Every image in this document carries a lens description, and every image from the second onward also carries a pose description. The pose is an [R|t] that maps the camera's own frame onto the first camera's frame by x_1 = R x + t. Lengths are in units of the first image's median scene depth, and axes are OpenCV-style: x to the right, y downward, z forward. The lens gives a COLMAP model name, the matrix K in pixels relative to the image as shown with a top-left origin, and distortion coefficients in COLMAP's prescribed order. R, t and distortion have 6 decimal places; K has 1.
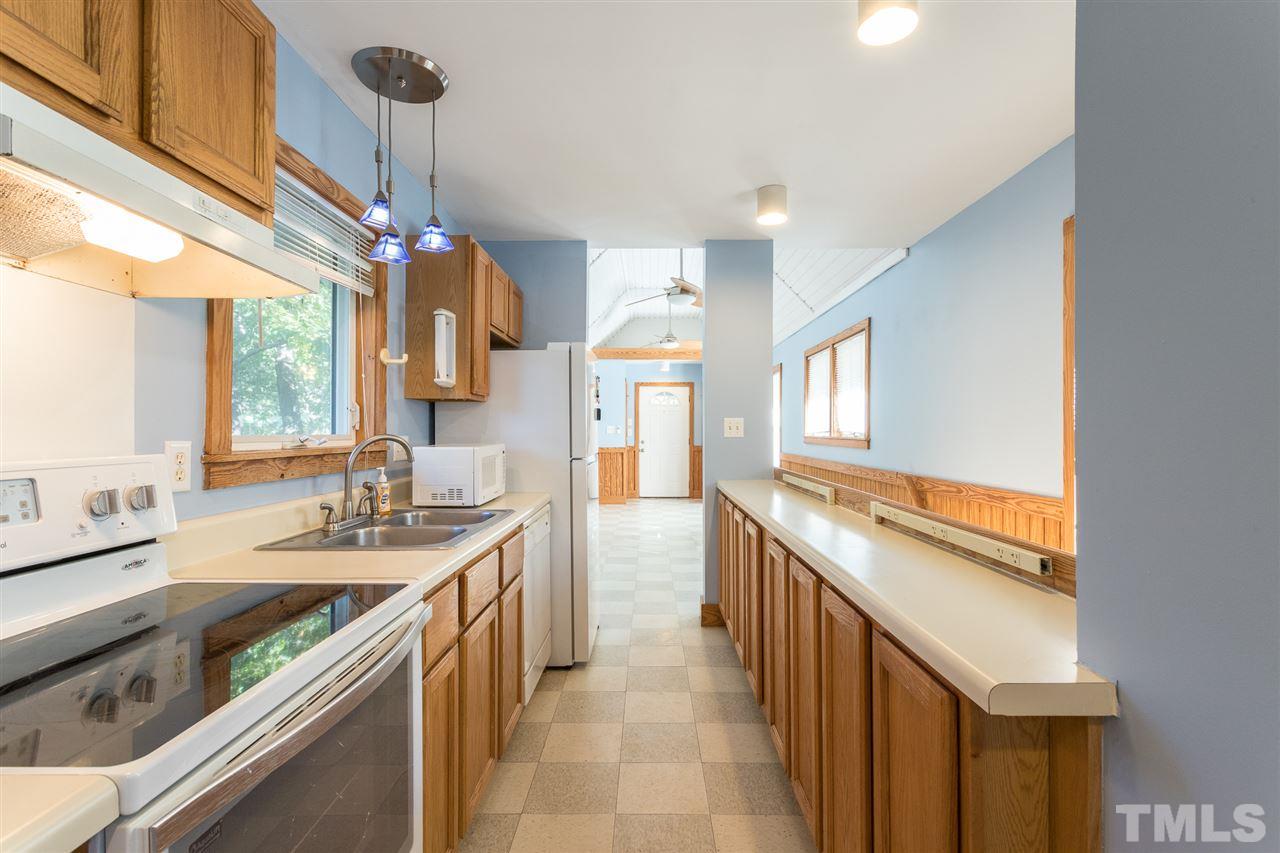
lens RADIAL K [[611.3, 0, 640.0], [0, 611.3, 426.5], [0, 0, 1]] dist [0.000033, -0.000052]
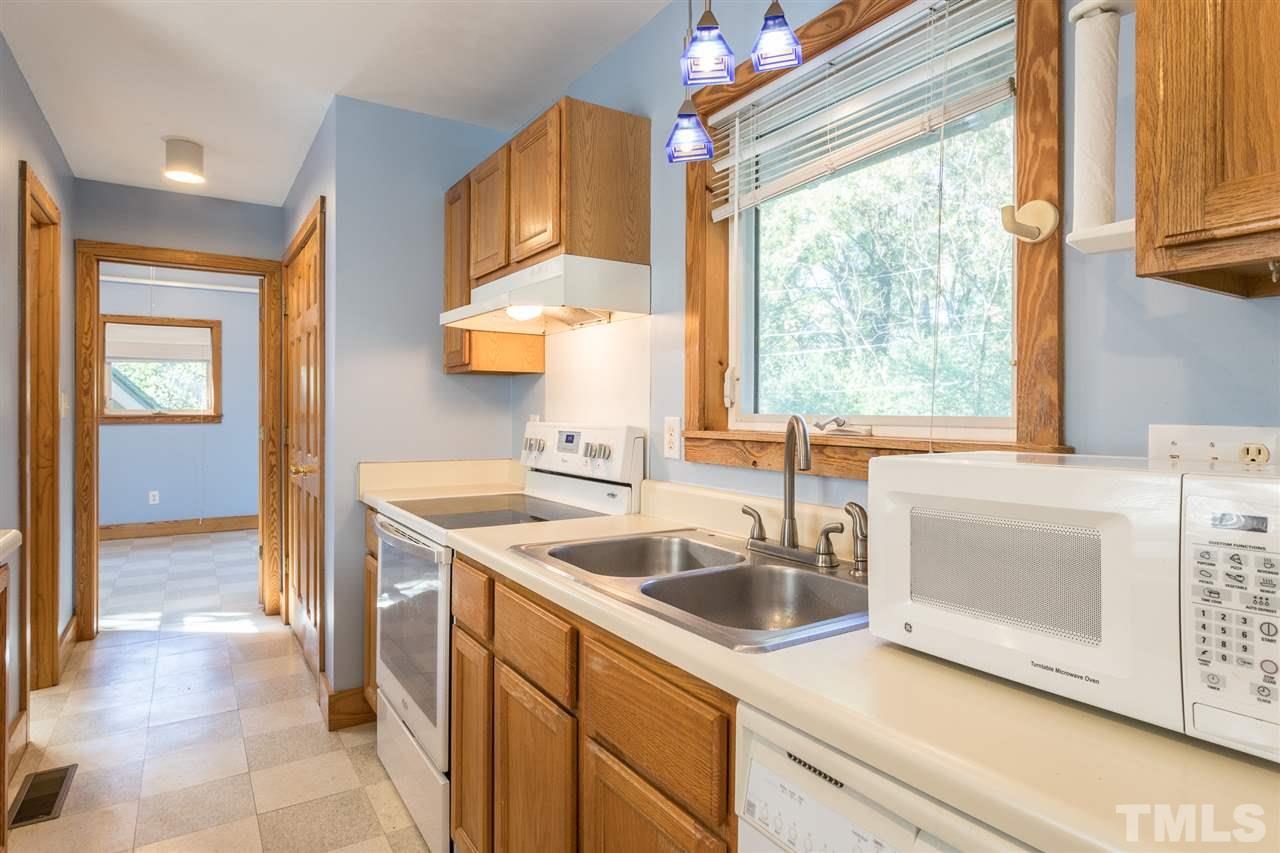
lens RADIAL K [[687.5, 0, 655.9], [0, 687.5, 428.2], [0, 0, 1]] dist [0.014319, -0.000124]
pose [[-0.806946, 0.013303, -0.590475, 0.074300], [0.001235, 0.999782, 0.020837, 0.013564], [0.590624, 0.016085, -0.806787, 1.691358]]
